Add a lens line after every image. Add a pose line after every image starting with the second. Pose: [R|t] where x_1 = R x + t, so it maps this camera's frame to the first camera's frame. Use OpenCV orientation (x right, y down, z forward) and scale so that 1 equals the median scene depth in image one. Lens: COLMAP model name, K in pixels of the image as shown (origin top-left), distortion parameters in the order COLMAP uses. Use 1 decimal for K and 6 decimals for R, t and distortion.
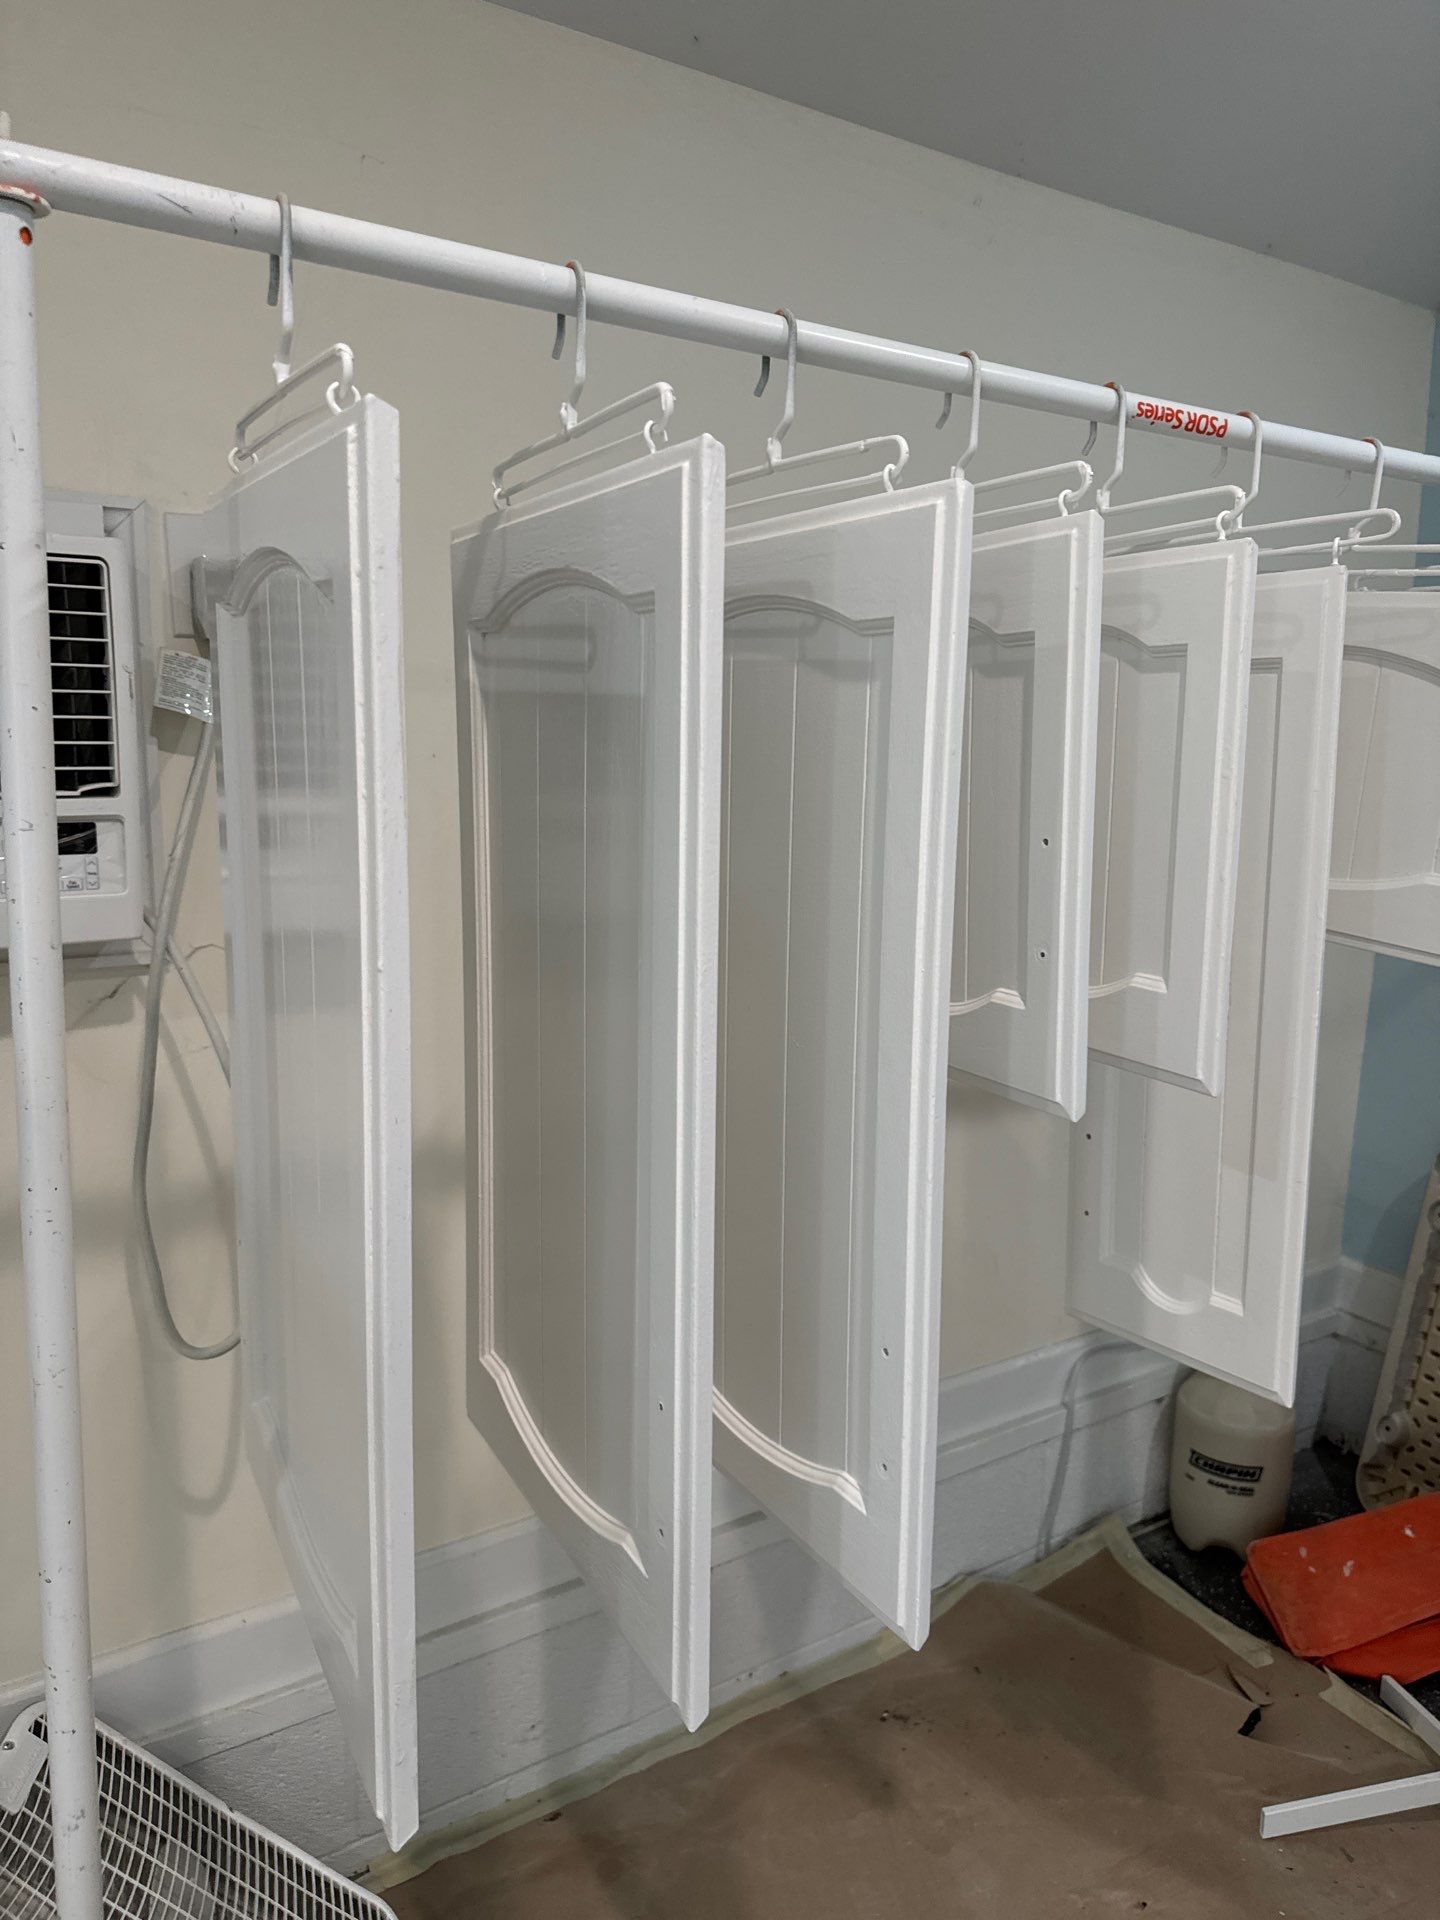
lens RADIAL K [[1371.7, 0, 718.3], [0, 1371.7, 947.6], [0, 0, 1]] dist [-0.000838, 0.034271]
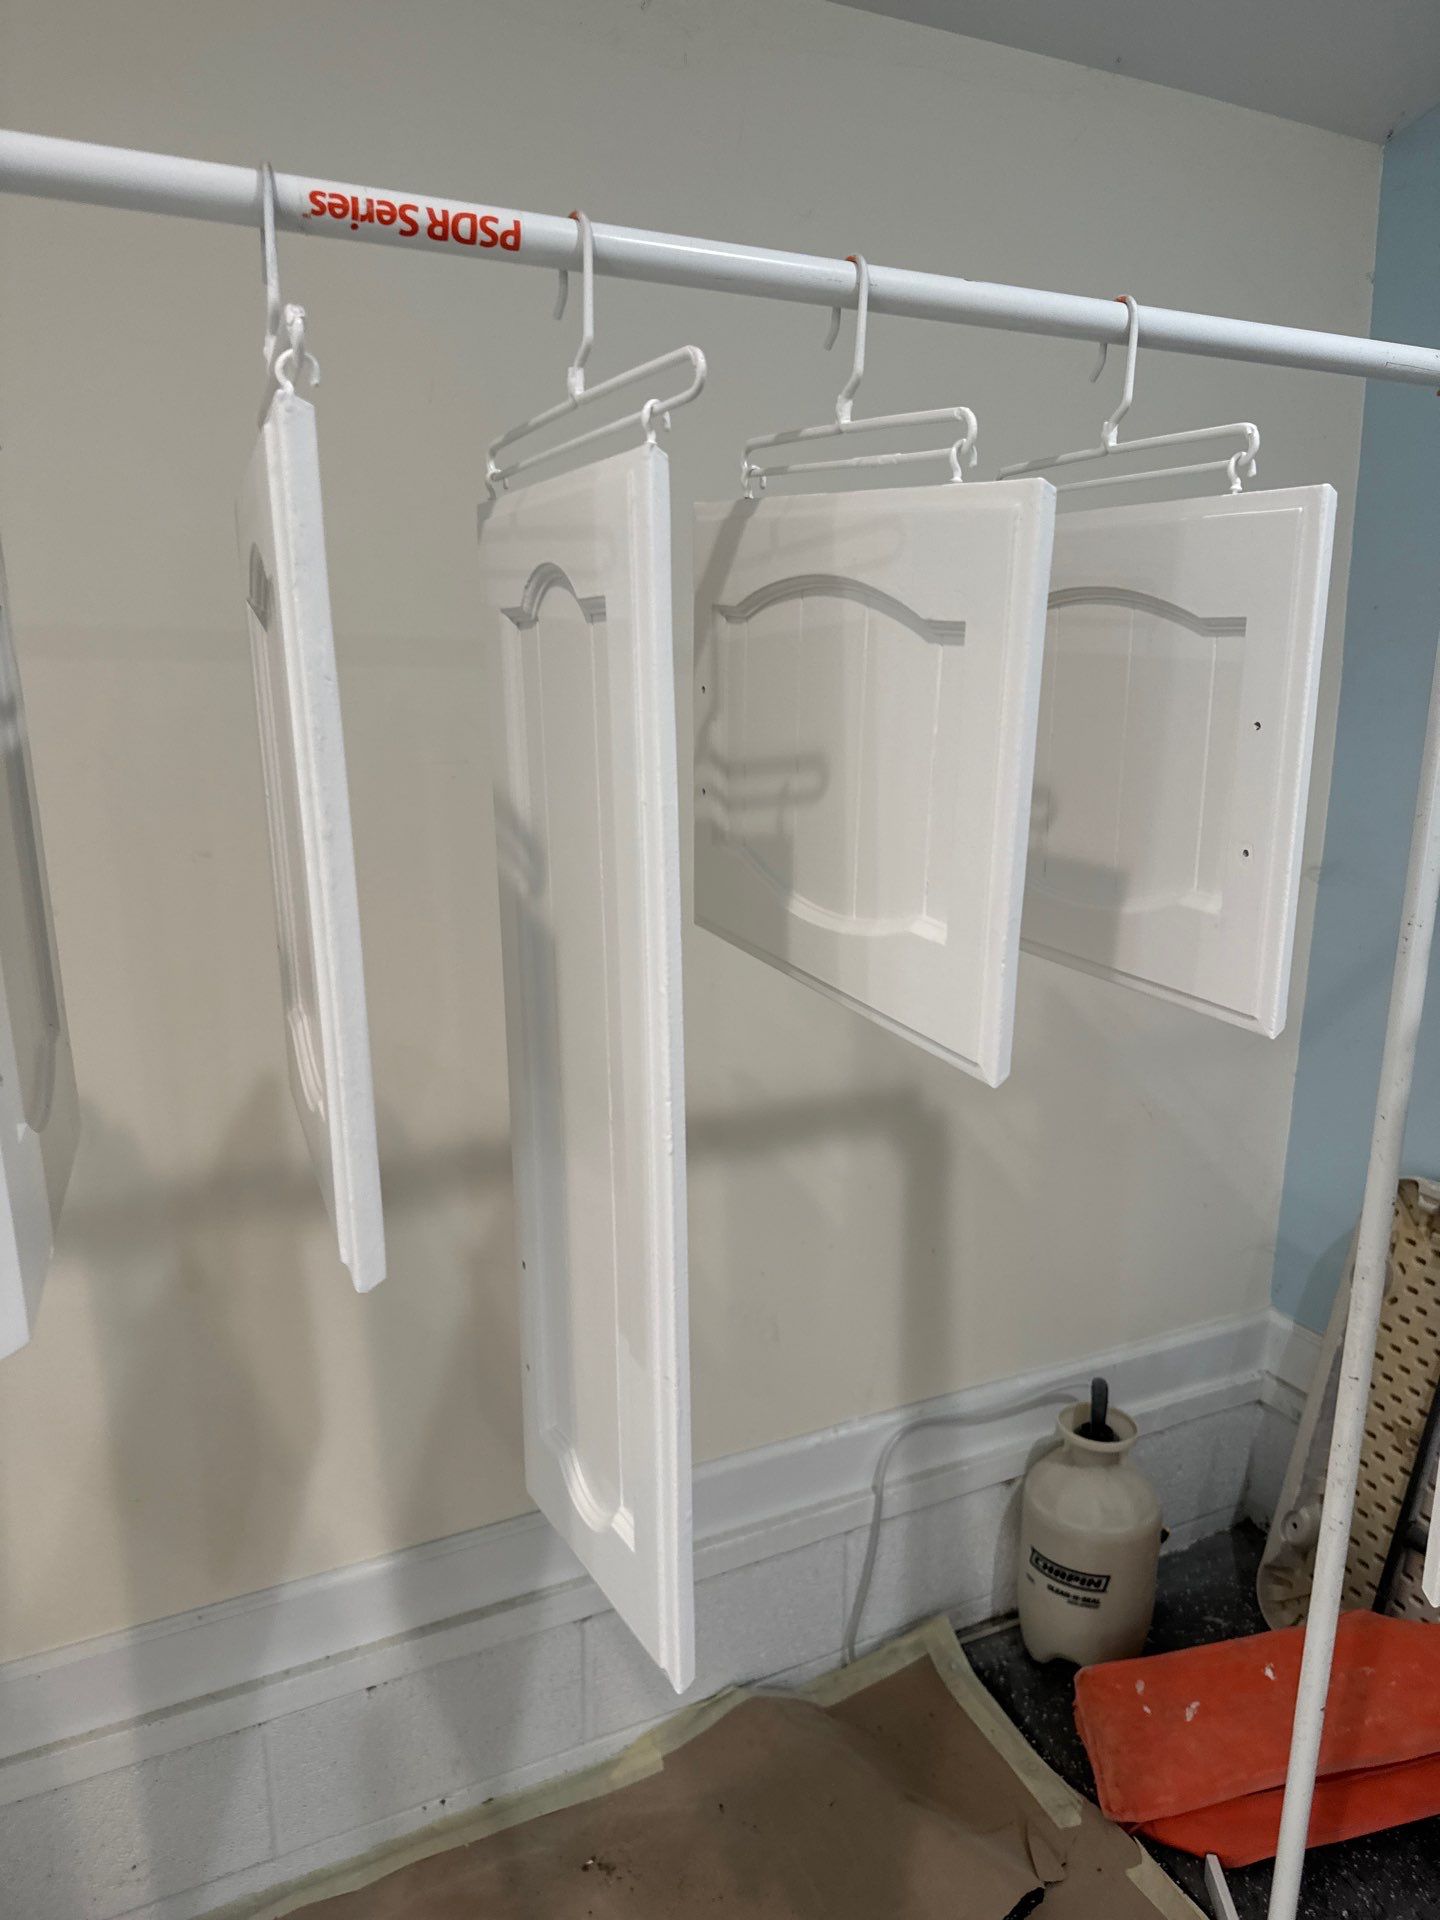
lens RADIAL K [[1336.6, 0, 689.8], [0, 1336.6, 962.7], [0, 0, 1]] dist [0.024487, -0.018433]
pose [[0.991690, -0.000764, -0.128647, 0.247283], [0.005512, 0.999316, 0.036556, -0.025981], [0.128531, -0.036961, 0.991016, 0.170407]]
